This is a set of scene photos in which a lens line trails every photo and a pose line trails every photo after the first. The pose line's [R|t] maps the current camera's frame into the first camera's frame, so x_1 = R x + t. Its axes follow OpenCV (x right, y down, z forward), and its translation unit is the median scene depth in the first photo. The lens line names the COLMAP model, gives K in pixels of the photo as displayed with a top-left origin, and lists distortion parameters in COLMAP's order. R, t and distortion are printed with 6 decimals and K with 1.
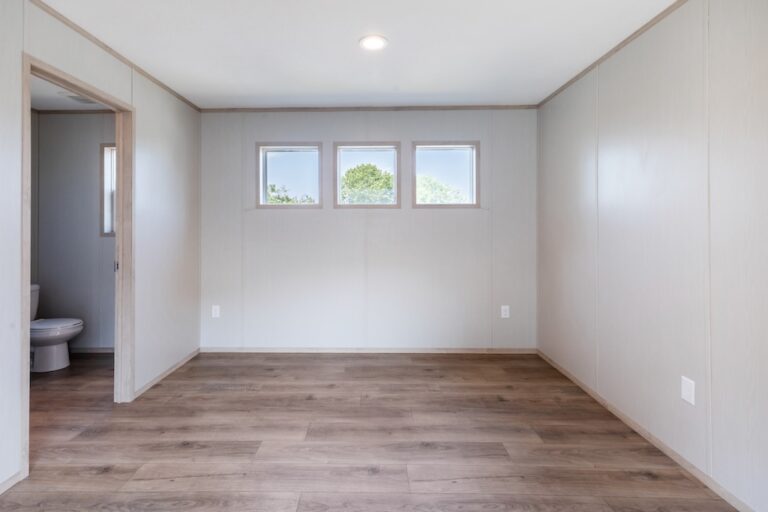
lens RADIAL K [[372.2, 0, 366.3], [0, 372.2, 208.6], [0, 0, 1]] dist [0.014703, 0.000146]
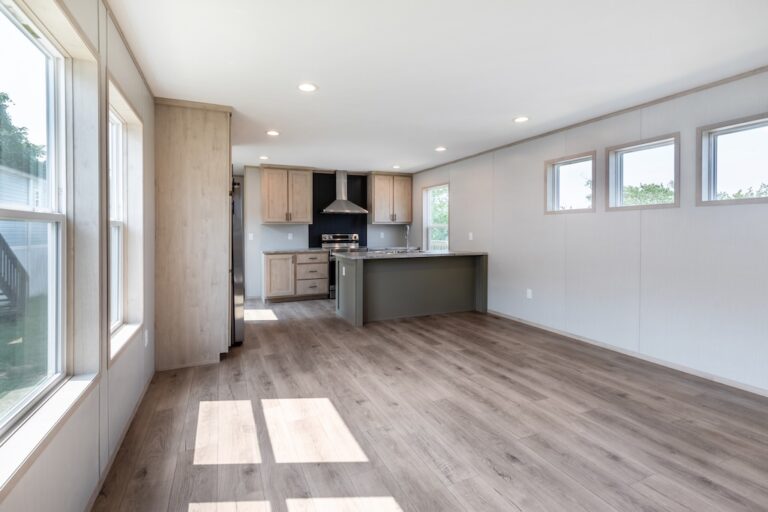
lens RADIAL K [[361.5, 0, 378.9], [0, 361.5, 234.6], [0, 0, 1]] dist [0.003301, 0.000341]
pose [[0.417181, 0.013627, -0.908721, 0.576310], [0.040920, 0.998592, 0.033760, 0.000858], [0.907902, -0.051269, 0.416036, -0.007081]]
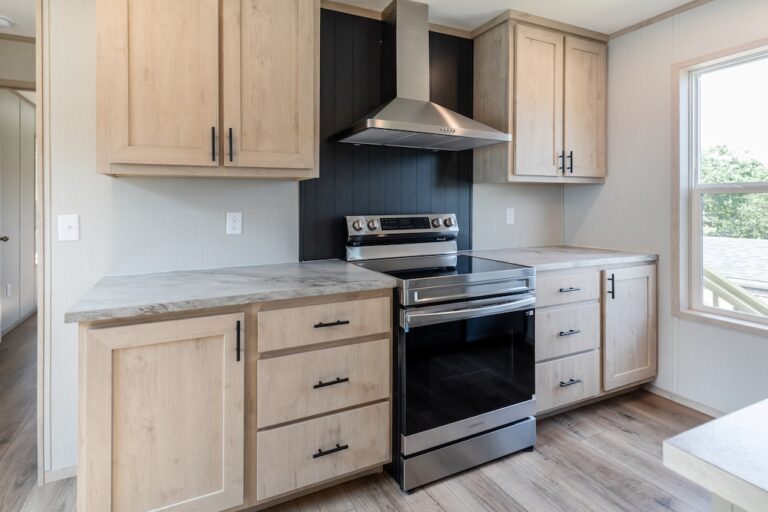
lens RADIAL K [[419.8, 0, 384.9], [0, 419.8, 206.5], [0, 0, 1]] dist [0.001689, 0.000221]
pose [[0.469273, 0.009566, -0.883001, -1.505430], [0.039443, 0.998716, 0.031781, 0.032767], [0.882172, -0.049742, 0.468294, 0.439982]]
